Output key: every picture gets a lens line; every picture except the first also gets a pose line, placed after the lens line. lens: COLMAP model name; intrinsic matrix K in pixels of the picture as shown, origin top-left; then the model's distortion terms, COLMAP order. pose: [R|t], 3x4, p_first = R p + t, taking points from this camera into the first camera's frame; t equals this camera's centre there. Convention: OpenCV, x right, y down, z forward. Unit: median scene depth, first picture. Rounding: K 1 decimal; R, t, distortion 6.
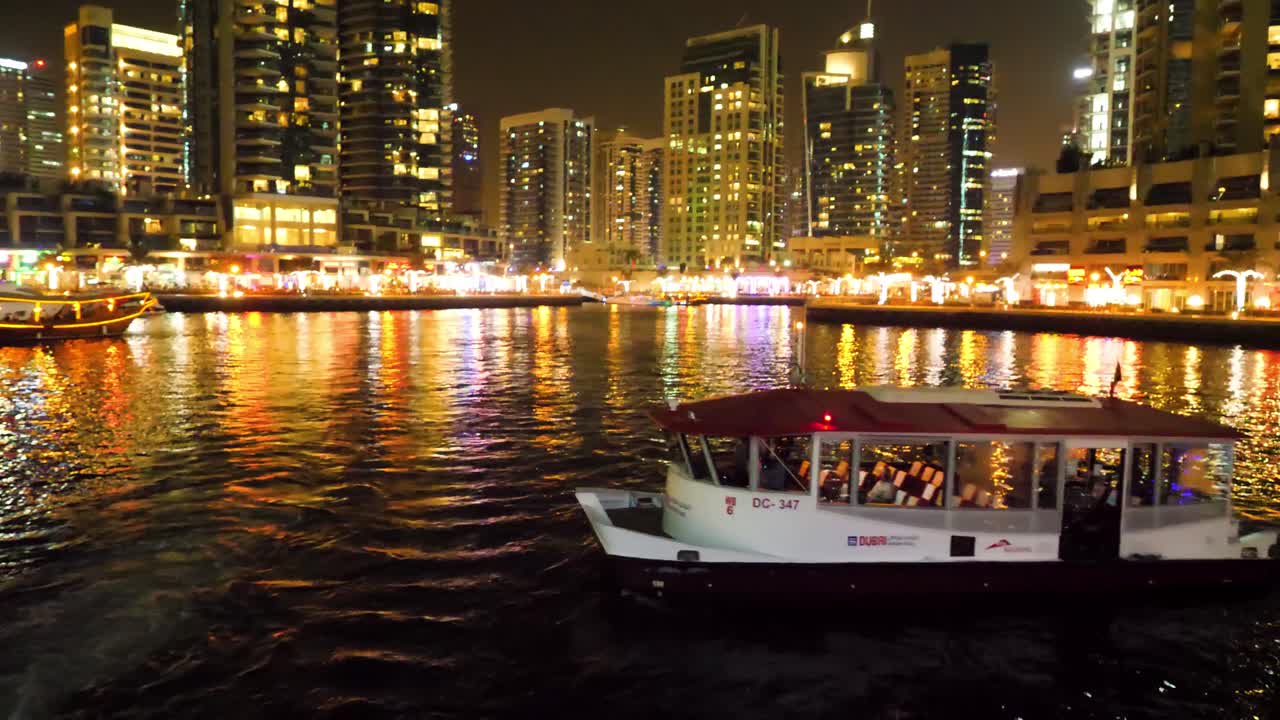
lens RADIAL K [[1024.7, 0, 640.0], [0, 1024.7, 360.0], [0, 0, 1]] dist [-0.023122, -0.002010]
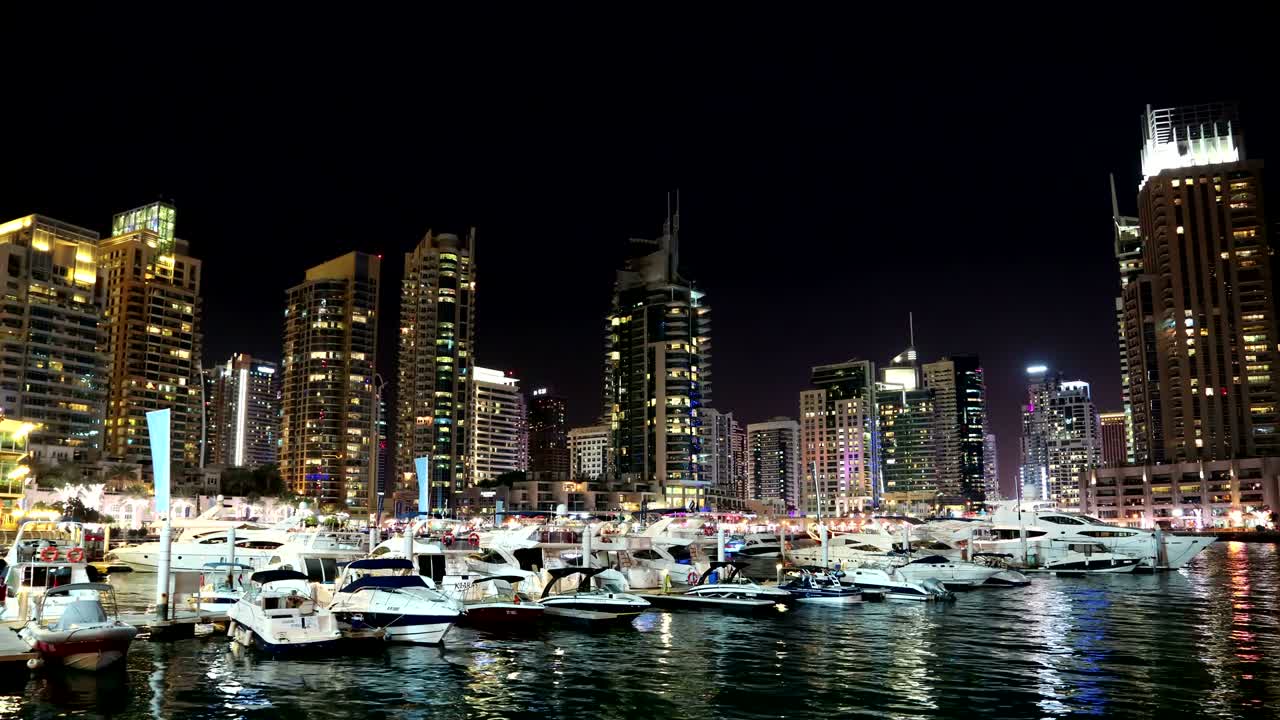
lens RADIAL K [[1024.7, 0, 640.0], [0, 1024.7, 360.0], [0, 0, 1]] dist [-0.023122, -0.002010]
pose [[0.995911, -0.004262, 0.090237, -0.359453], [0.025381, 0.971852, -0.234221, 0.033907], [-0.086699, 0.235554, 0.967986, -0.491906]]
